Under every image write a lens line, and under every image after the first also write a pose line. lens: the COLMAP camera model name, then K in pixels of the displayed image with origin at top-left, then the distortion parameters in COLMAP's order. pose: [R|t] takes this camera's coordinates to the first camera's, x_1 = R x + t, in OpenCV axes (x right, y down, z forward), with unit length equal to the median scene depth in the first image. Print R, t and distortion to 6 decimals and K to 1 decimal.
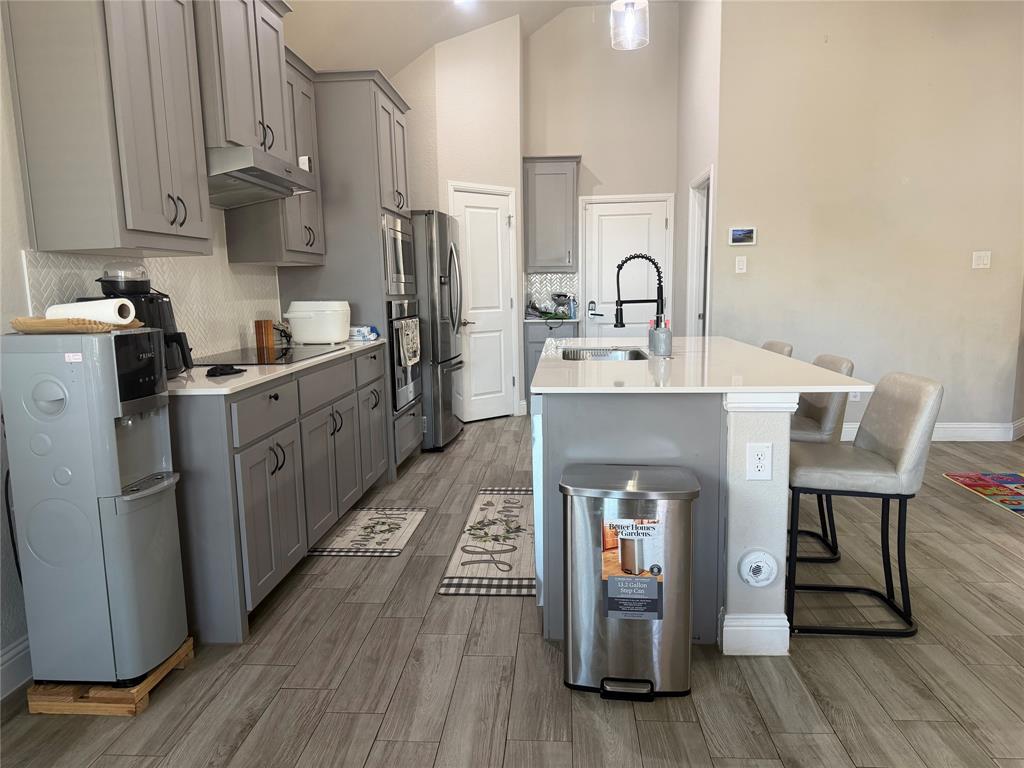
lens RADIAL K [[718.2, 0, 514.0], [0, 718.2, 392.7], [0, 0, 1]] dist [0.009318, -0.013092]
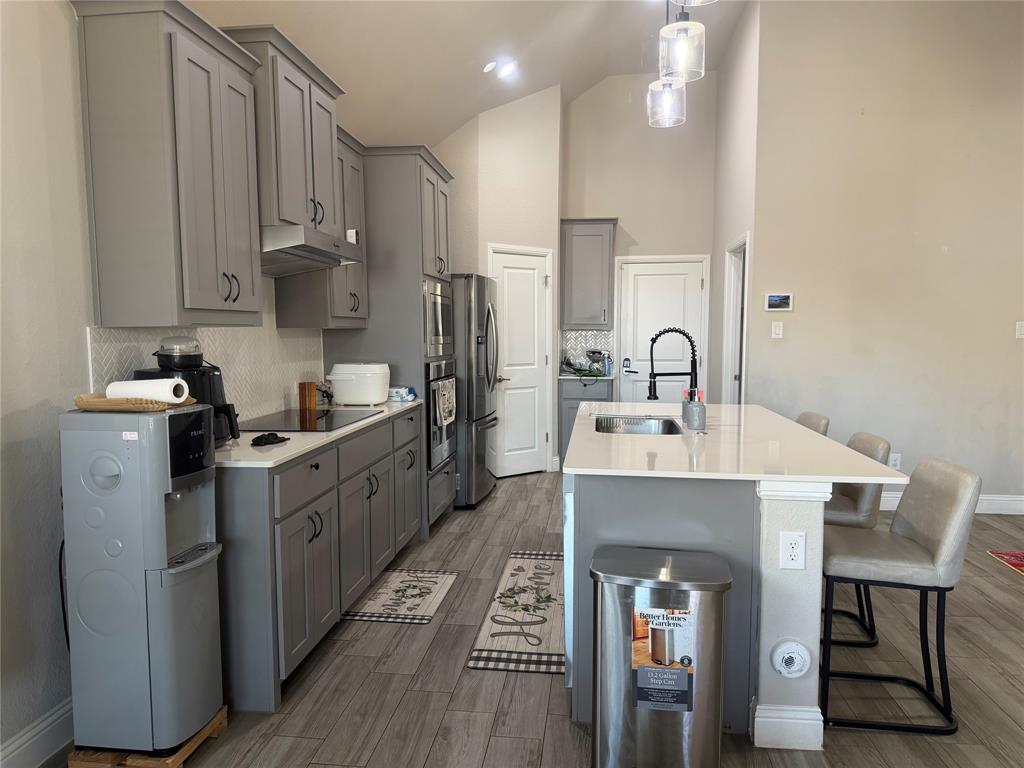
lens RADIAL K [[718.2, 0, 512.9], [0, 718.2, 391.9], [0, 0, 1]] dist [0.009318, -0.013092]
pose [[0.998572, 0.021248, -0.049015, -0.000953], [-0.024130, 0.997968, -0.058963, -0.042072], [0.047663, 0.060062, 0.997056, -0.019206]]
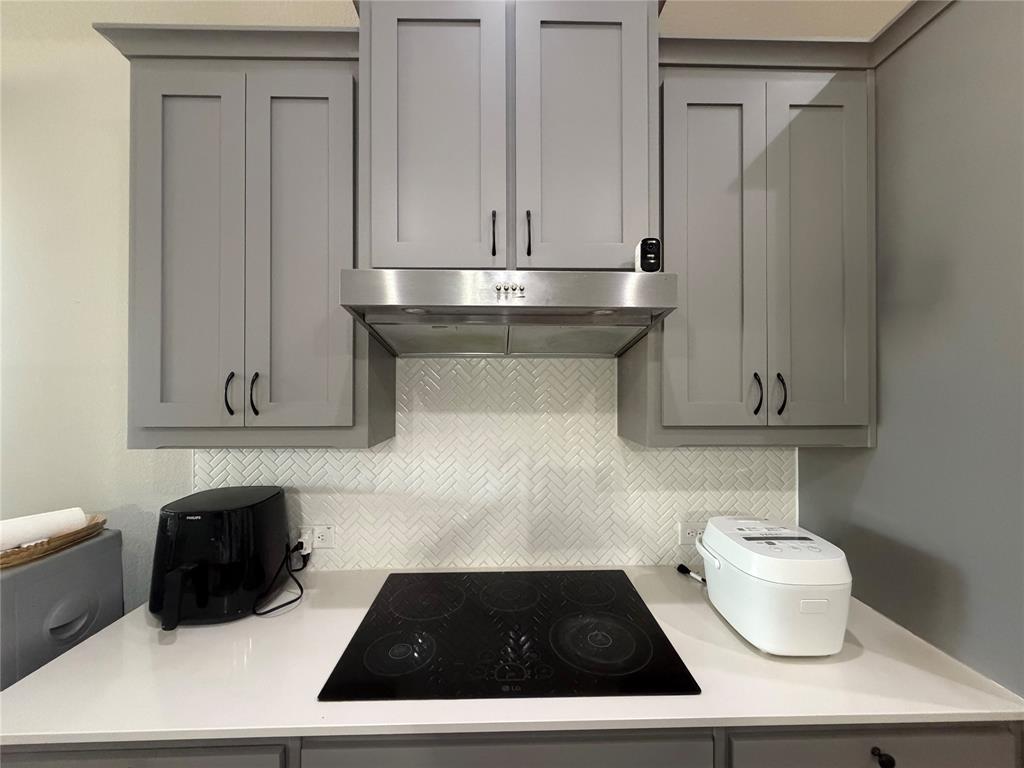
lens RADIAL K [[415.3, 0, 513.6], [0, 415.3, 382.1], [0, 0, 1]] dist [0.002135, -0.000056]
pose [[0.083591, 0.017699, -0.996343, -0.029834], [-0.147449, 0.989056, 0.005199, -0.266195], [0.985531, 0.146475, 0.085286, 1.067859]]
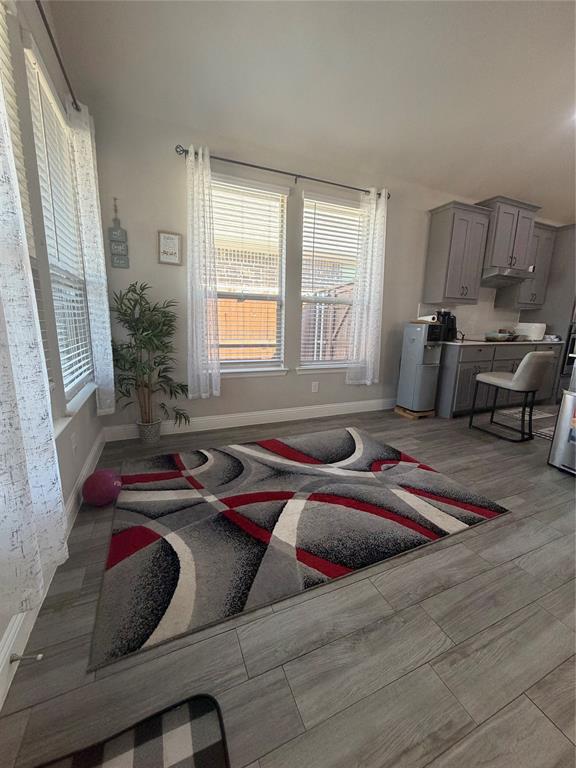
lens RADIAL K [[311.5, 0, 290.7], [0, 311.5, 390.5], [0, 0, 1]] dist [0.002135, -0.000056]
pose [[0.467215, 0.216580, -0.857207, 0.432793], [-0.160597, 0.974193, 0.158605, 0.084933], [0.869436, 0.063563, 0.489940, -0.329921]]
